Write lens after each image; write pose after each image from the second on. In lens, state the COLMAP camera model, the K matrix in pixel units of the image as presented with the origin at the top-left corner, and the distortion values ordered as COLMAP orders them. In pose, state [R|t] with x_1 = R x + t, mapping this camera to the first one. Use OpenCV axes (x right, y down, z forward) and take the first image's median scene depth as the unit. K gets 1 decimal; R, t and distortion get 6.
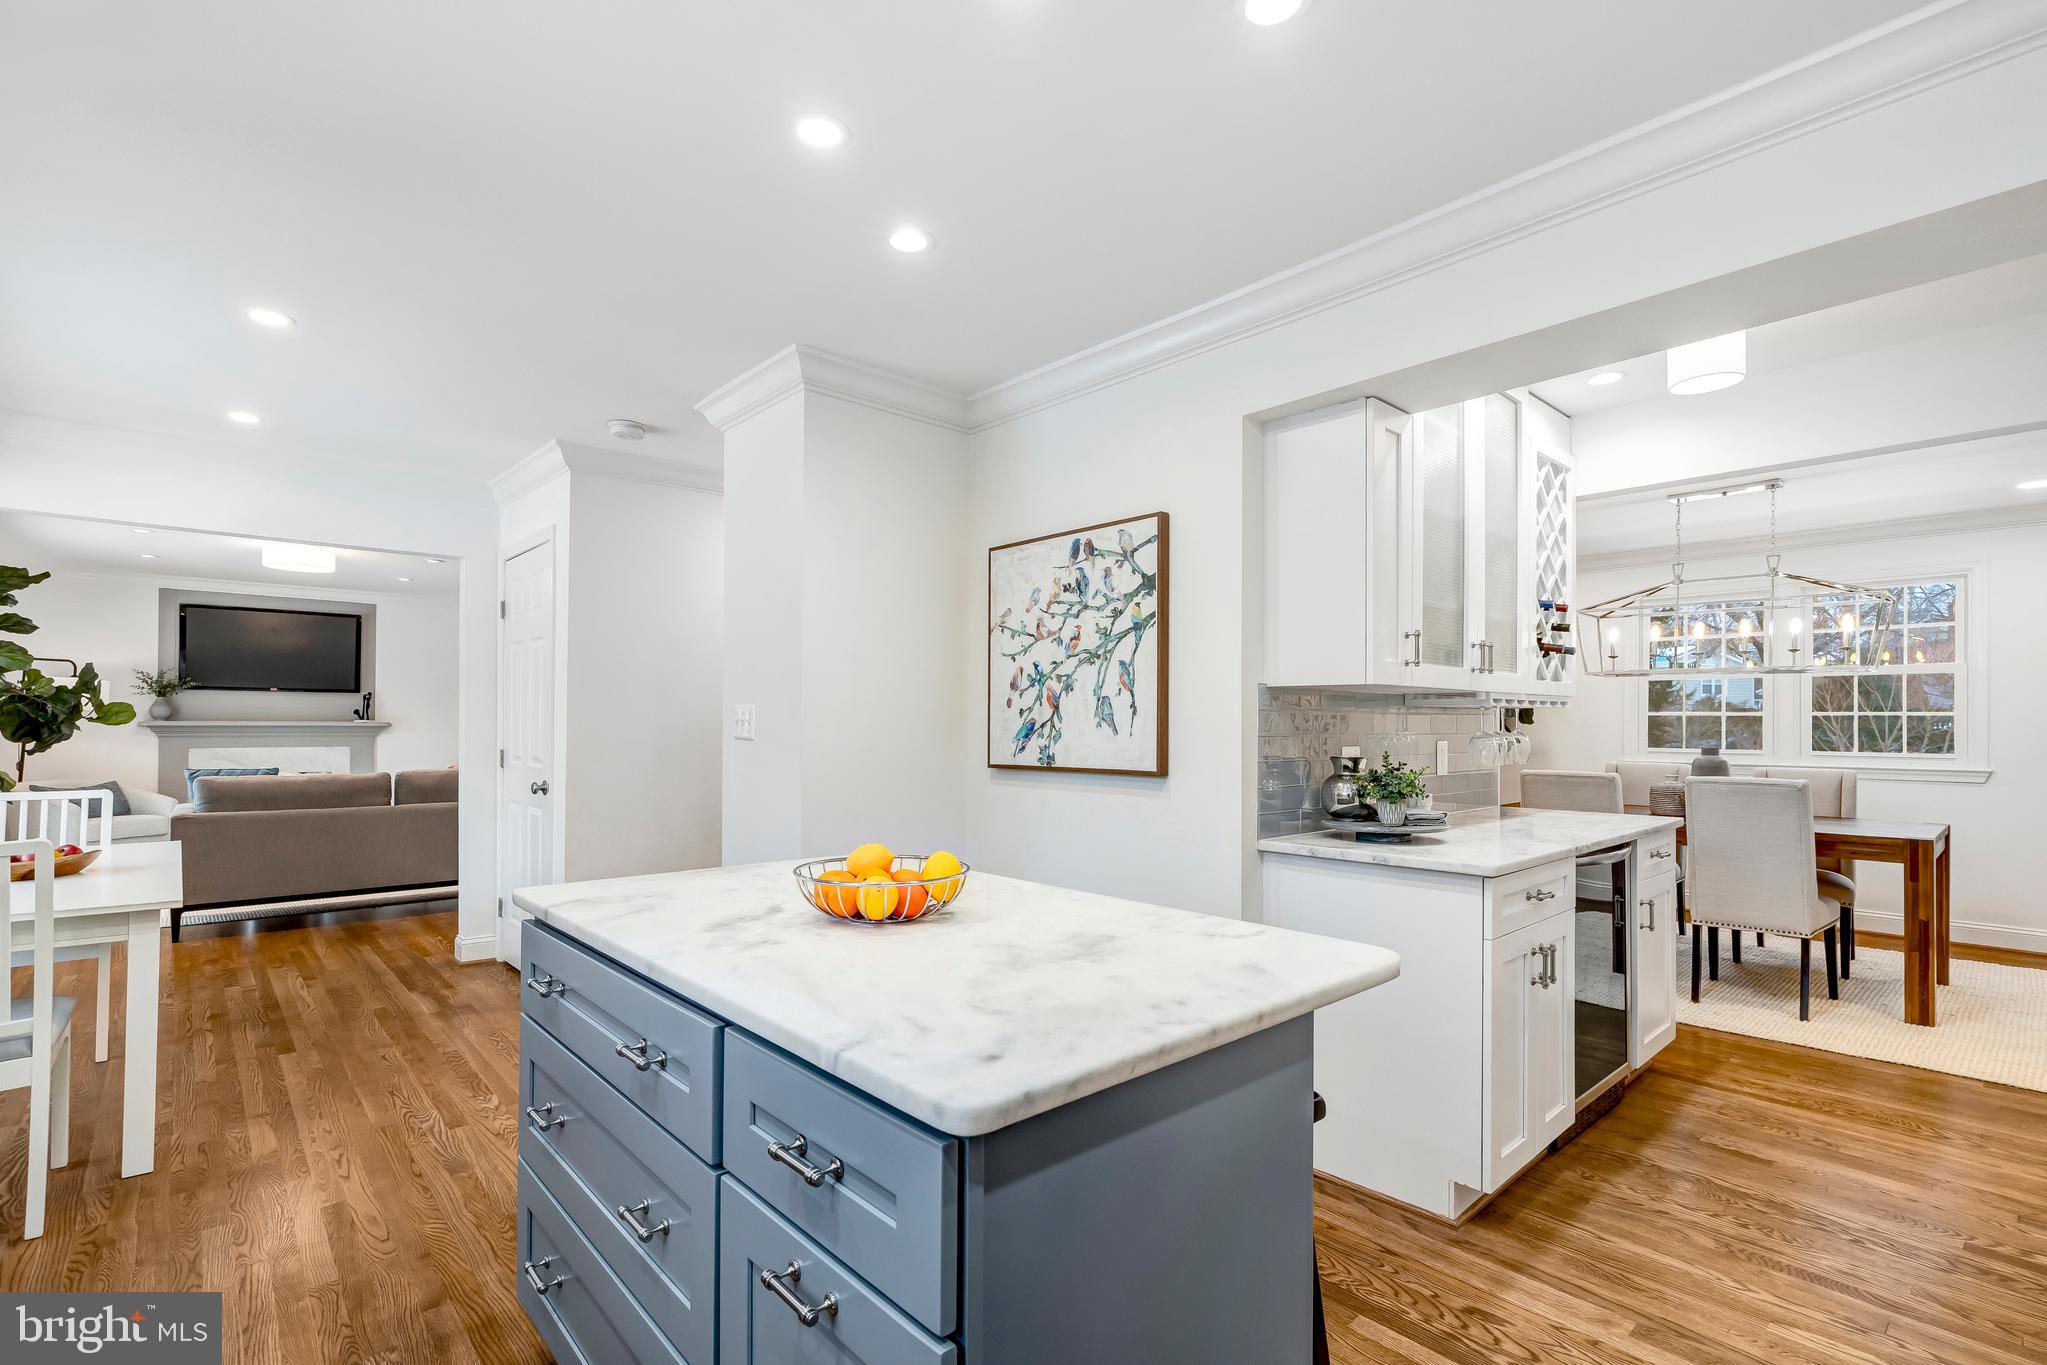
lens RADIAL K [[942.8, 0, 1023.3], [0, 942.8, 707.3], [0, 0, 1]] dist [-0.005981, 0.001800]
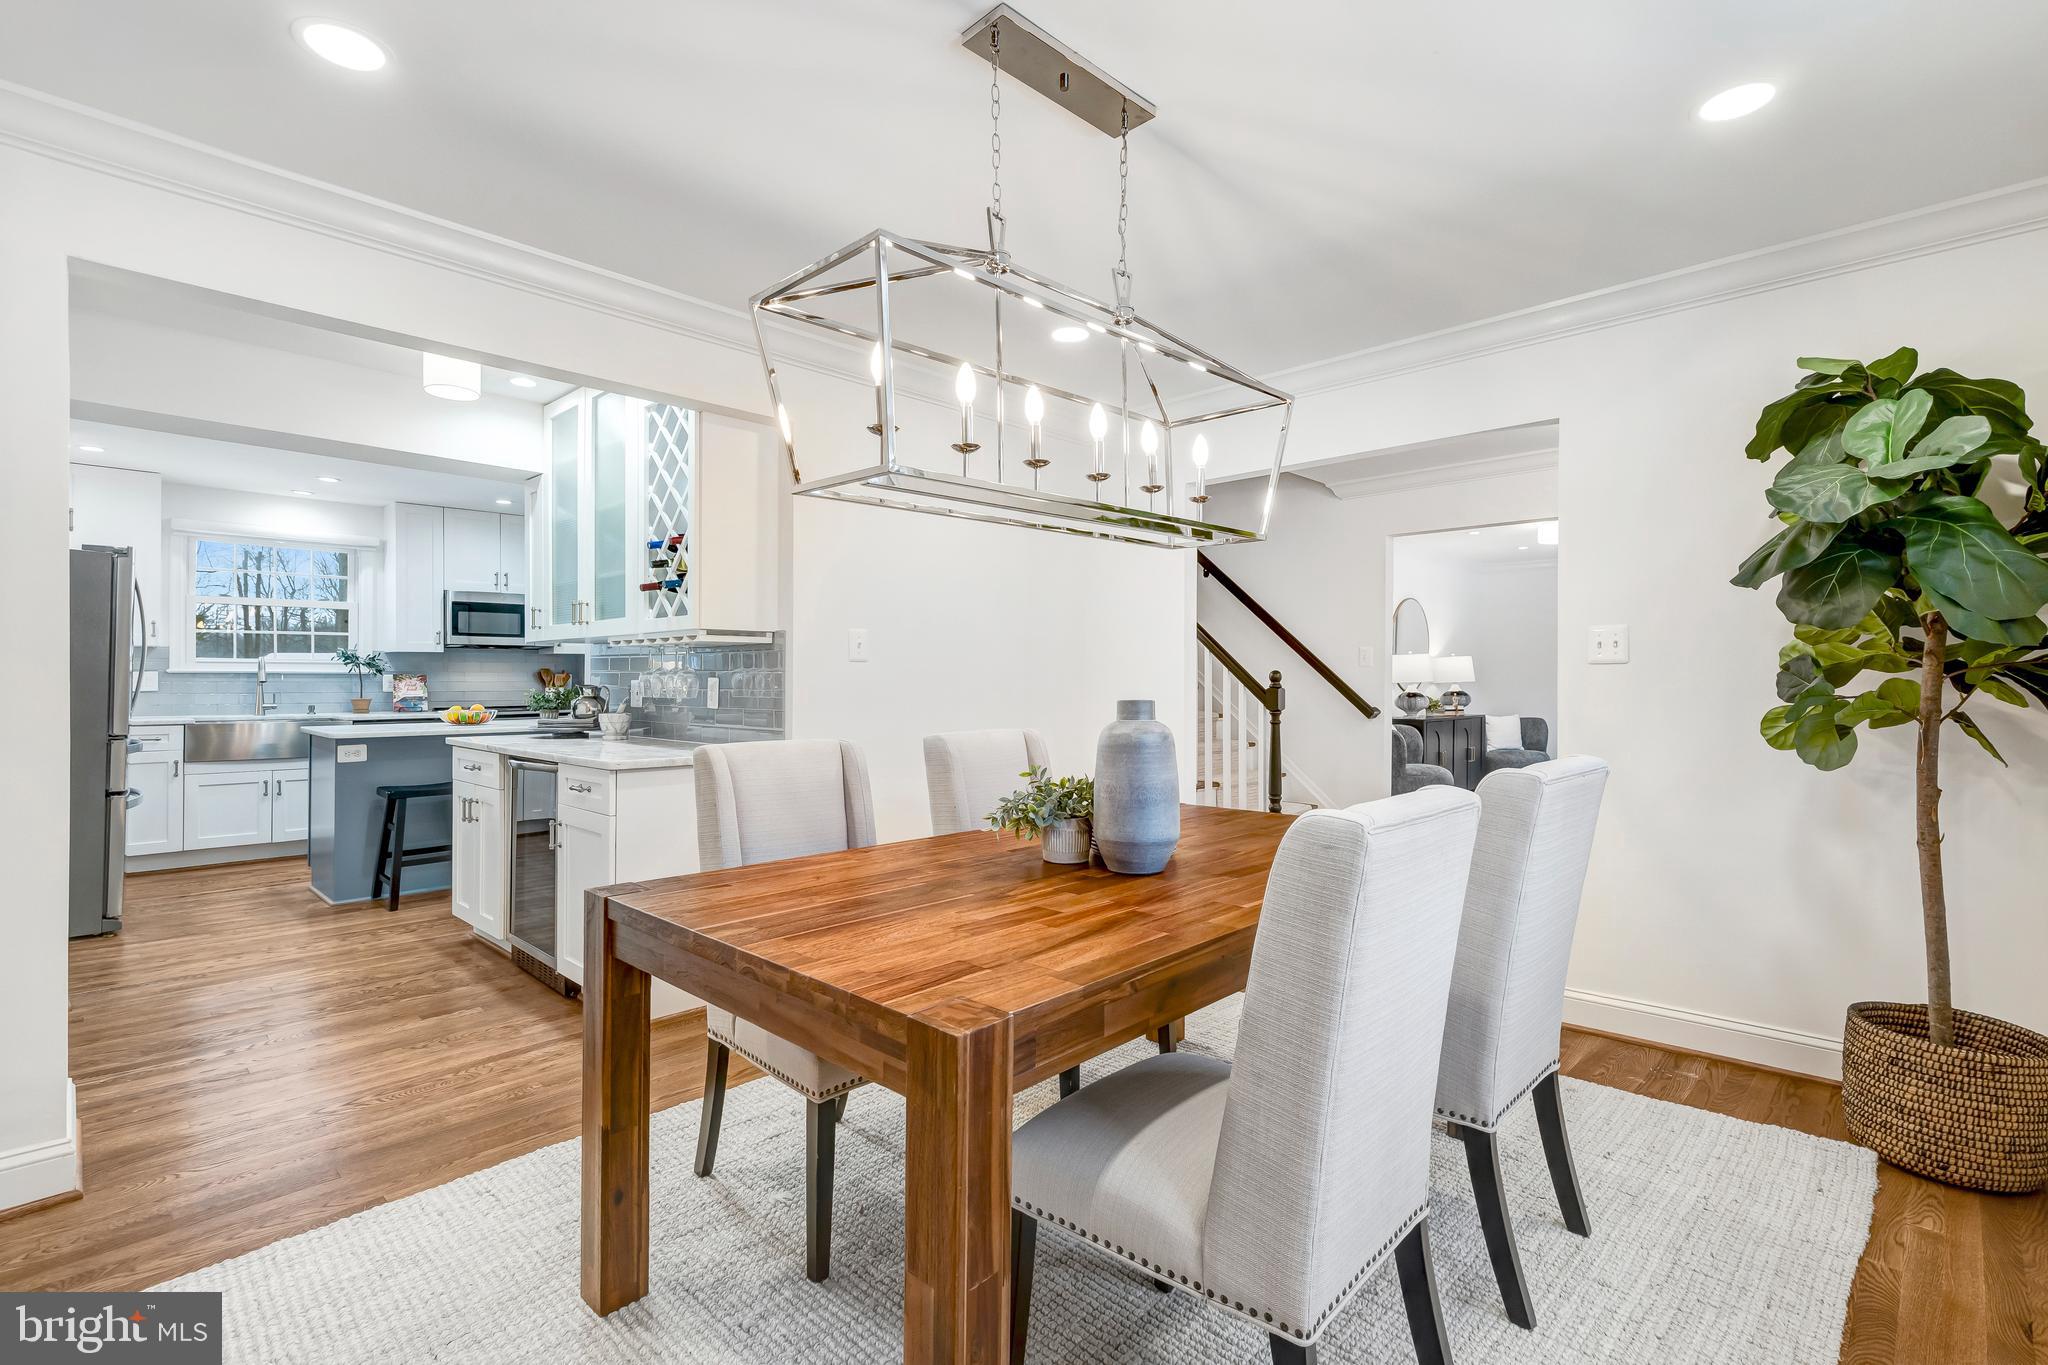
lens RADIAL K [[943.2, 0, 1029.9], [0, 943.2, 673.8], [0, 0, 1]] dist [-0.005981, 0.001800]
pose [[0.072334, -0.011468, -0.997315, 1.919424], [0.016335, 0.999813, -0.010312, 0.060985], [0.997247, -0.015545, 0.072508, 1.578213]]
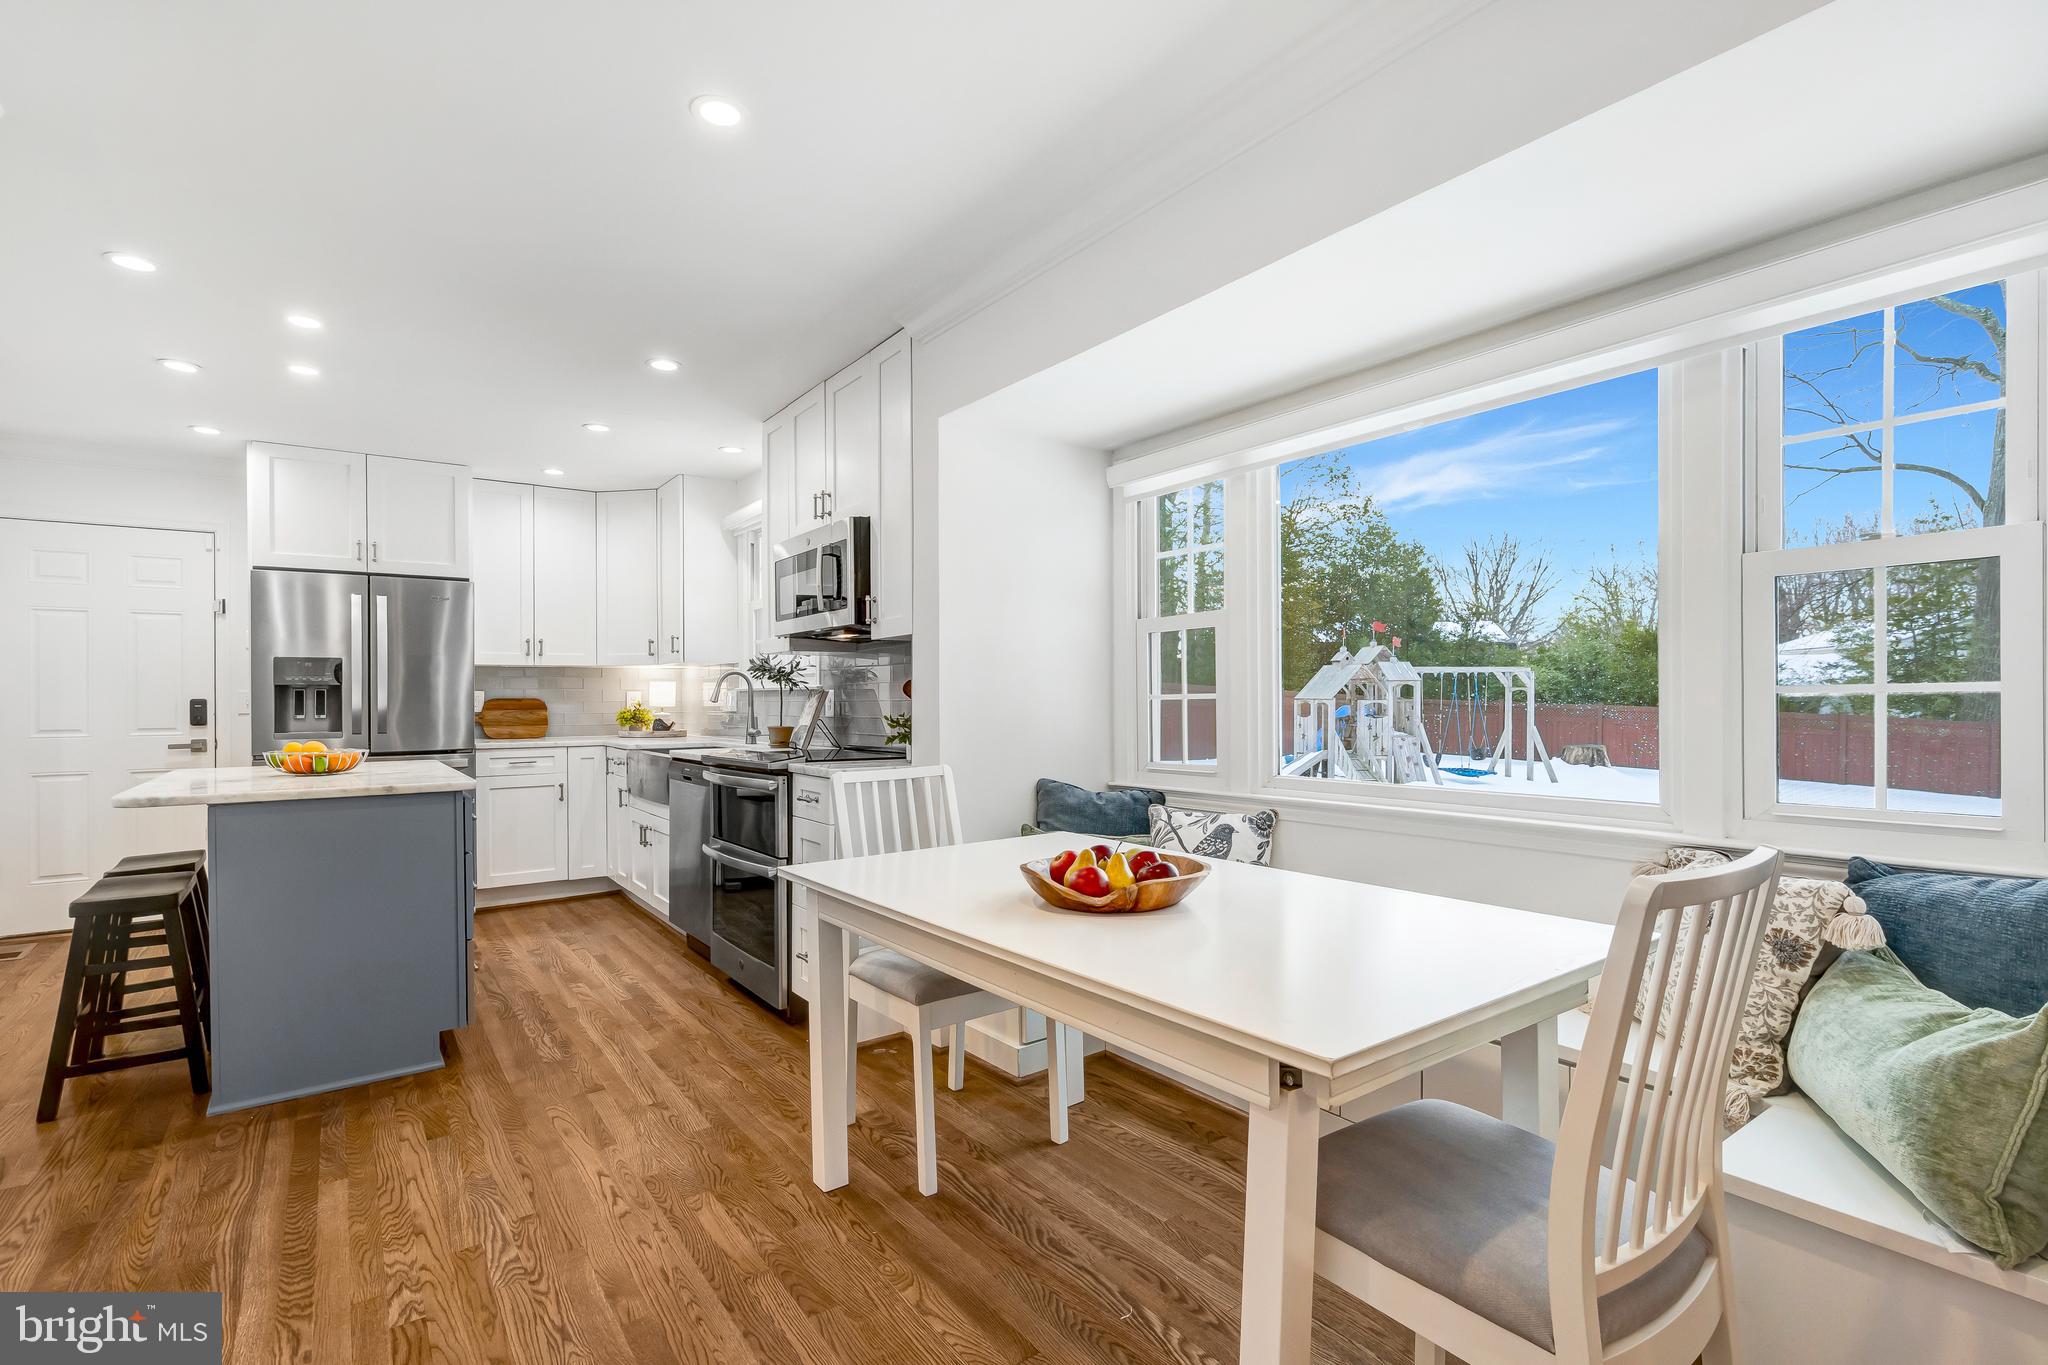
lens RADIAL K [[943.2, 0, 1029.9], [0, 943.2, 703.2], [0, 0, 1]] dist [-0.005981, 0.001800]
pose [[-0.995095, 0.000816, 0.098924, -1.106087], [-0.000212, 0.999946, -0.010378, 0.054182], [-0.098927, -0.010348, -0.995041, 1.689367]]
